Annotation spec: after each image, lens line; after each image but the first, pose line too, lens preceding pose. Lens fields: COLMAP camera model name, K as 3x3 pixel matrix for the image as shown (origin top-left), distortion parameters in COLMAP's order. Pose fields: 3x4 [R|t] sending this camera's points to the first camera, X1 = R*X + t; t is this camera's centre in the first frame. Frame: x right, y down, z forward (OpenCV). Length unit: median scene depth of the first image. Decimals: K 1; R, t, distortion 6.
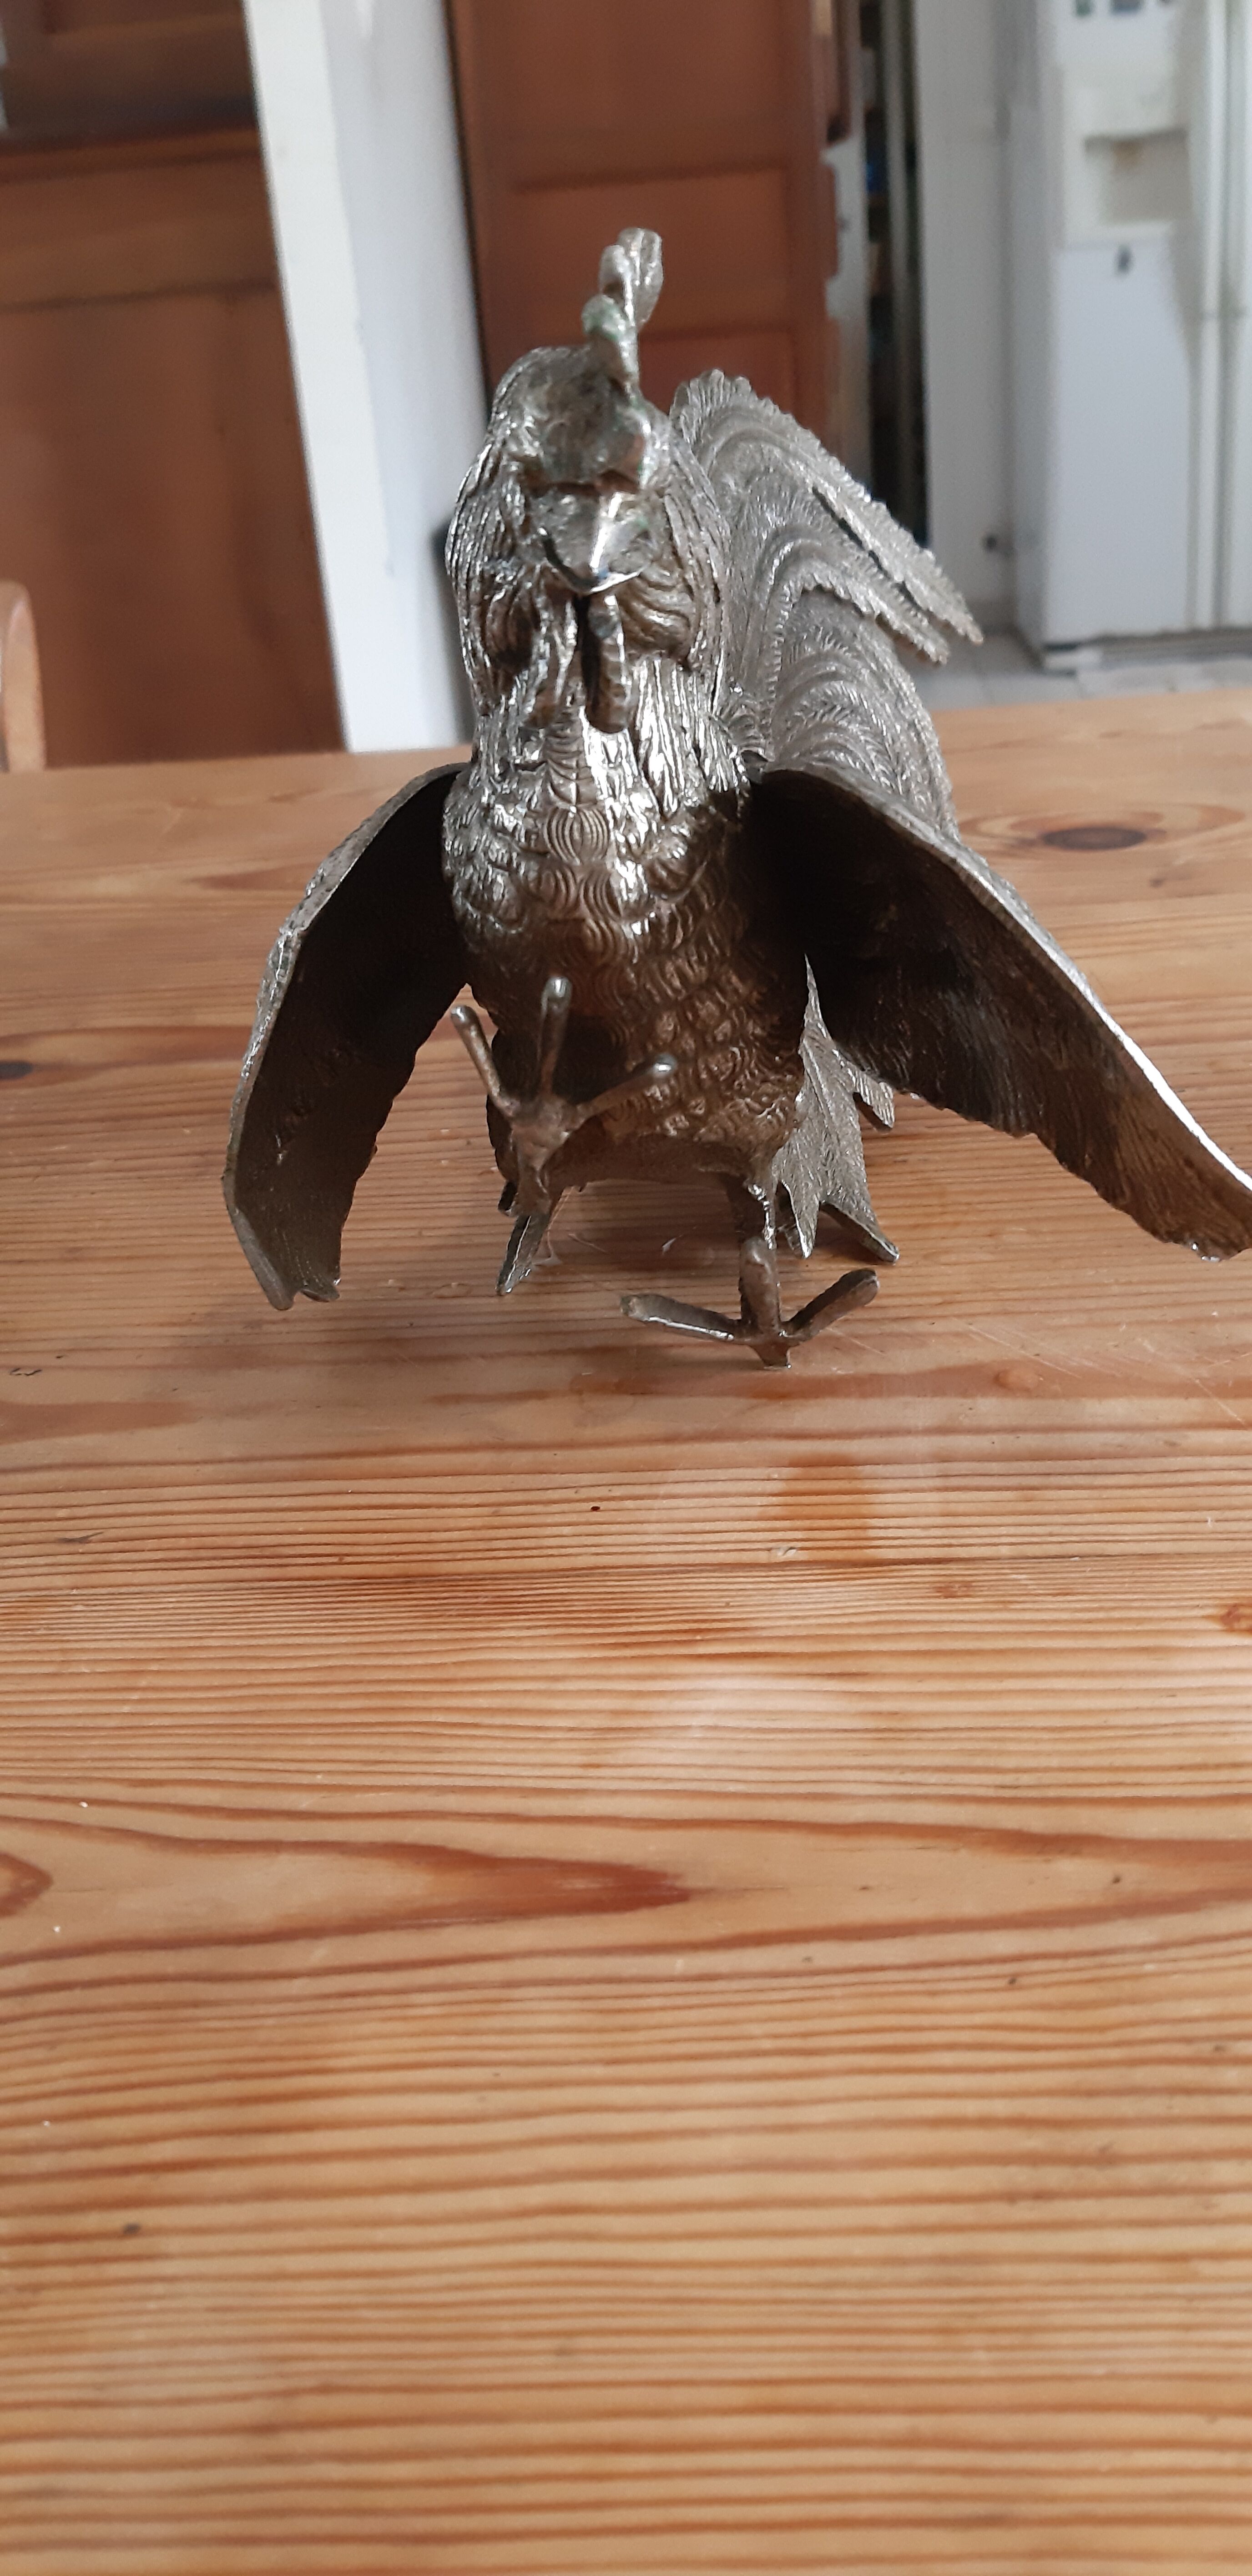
lens RADIAL K [[2079.6, 0, 646.3], [0, 2079.6, 1275.8], [0, 0, 1]] dist [0.058078, -0.147228]
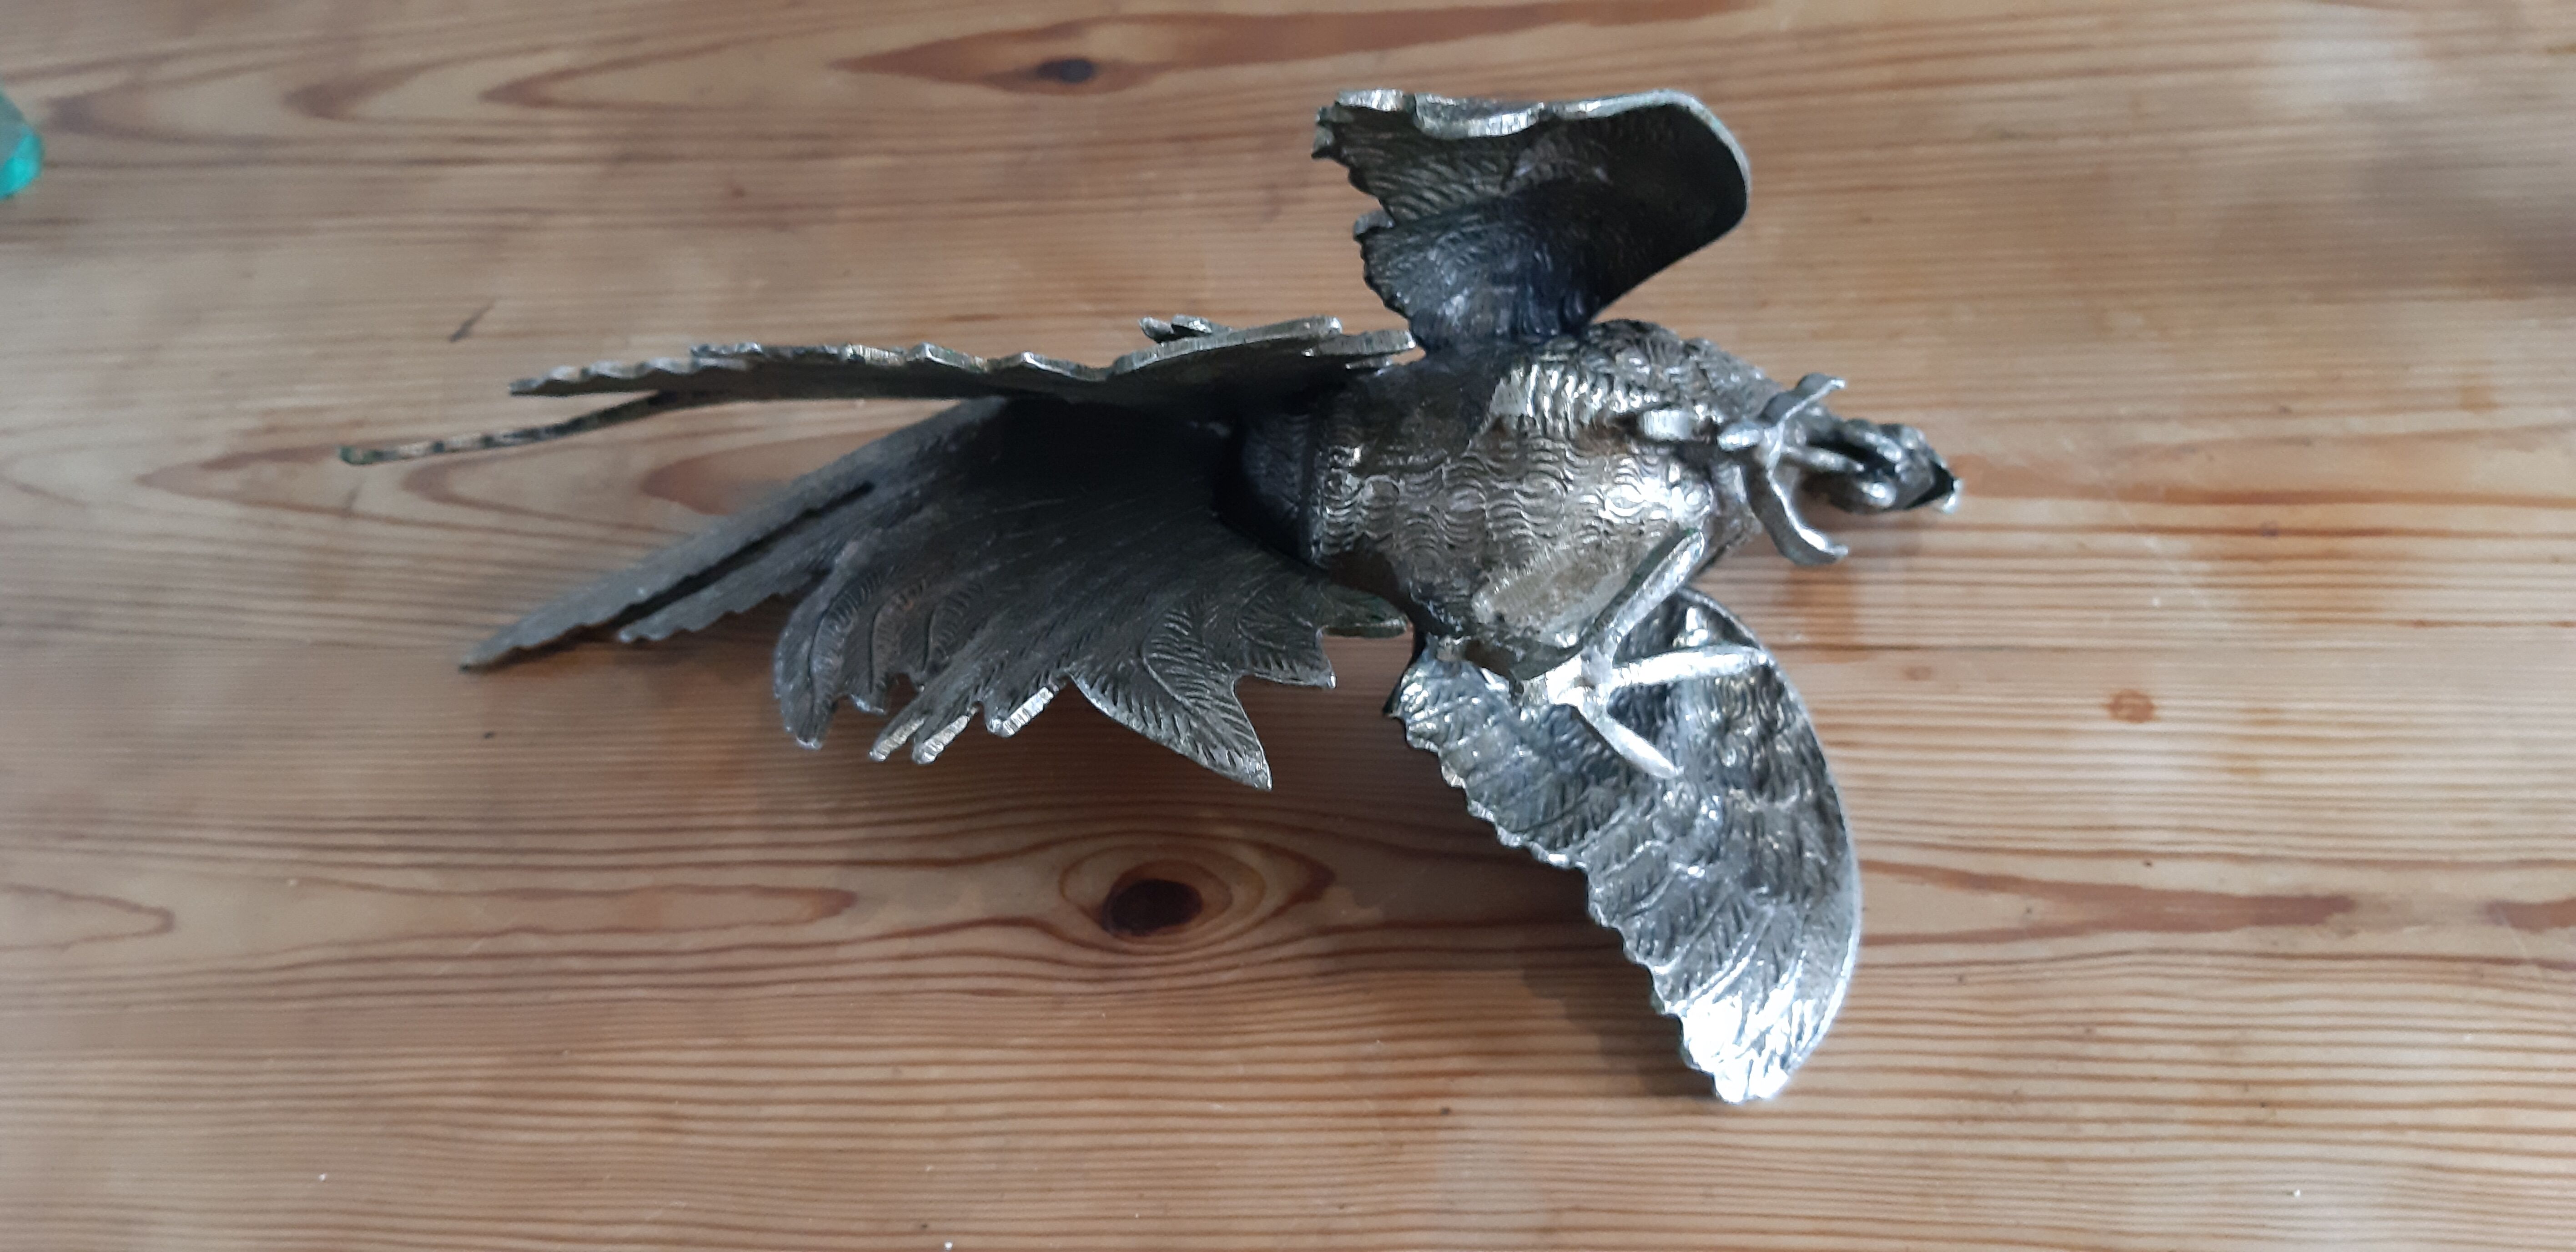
lens RADIAL K [[2079.6, 0, 1262.8], [0, 2079.6, 627.0], [0, 0, 1]] dist [0.058078, -0.147228]
pose [[0.996404, 0.014916, -0.083411, -0.199539], [0.014255, 0.940845, 0.338537, -0.409008], [0.083526, -0.338509, 0.937249, -0.409385]]
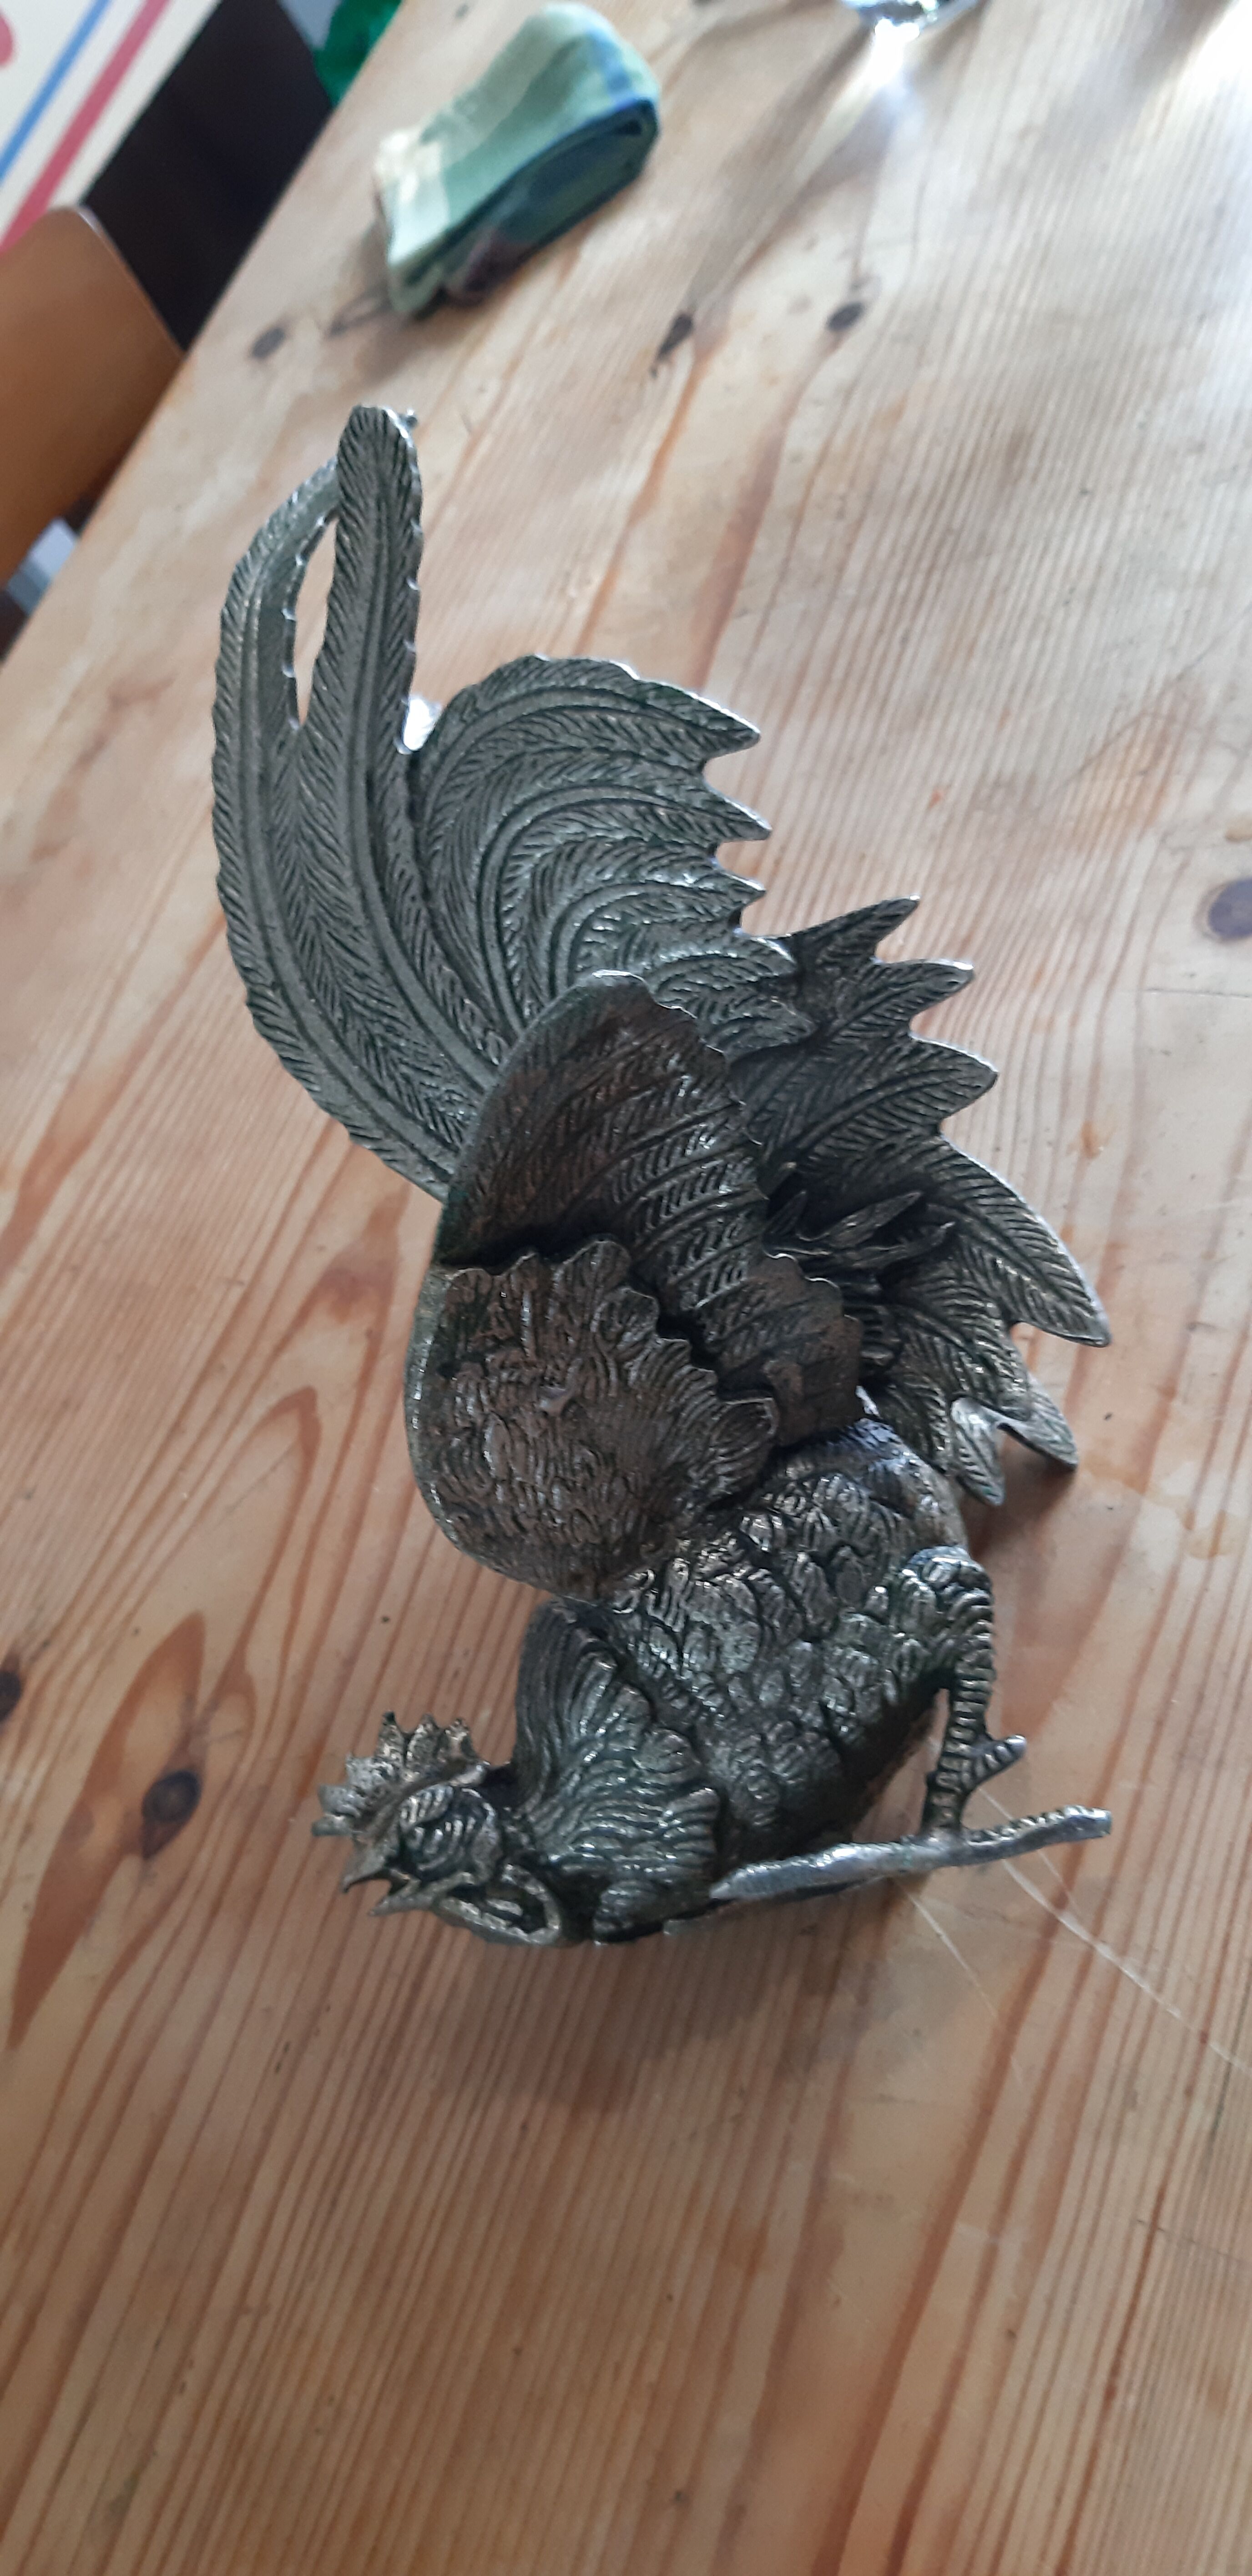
lens RADIAL K [[2079.6, 0, 631.3], [0, 2079.6, 1294.9], [0, 0, 1]] dist [0.058078, -0.147228]
pose [[0.335952, -0.804533, 0.489758, 0.448639], [0.776012, 0.531121, 0.340170, -0.852084], [-0.533799, 0.265777, 0.802759, 0.099680]]
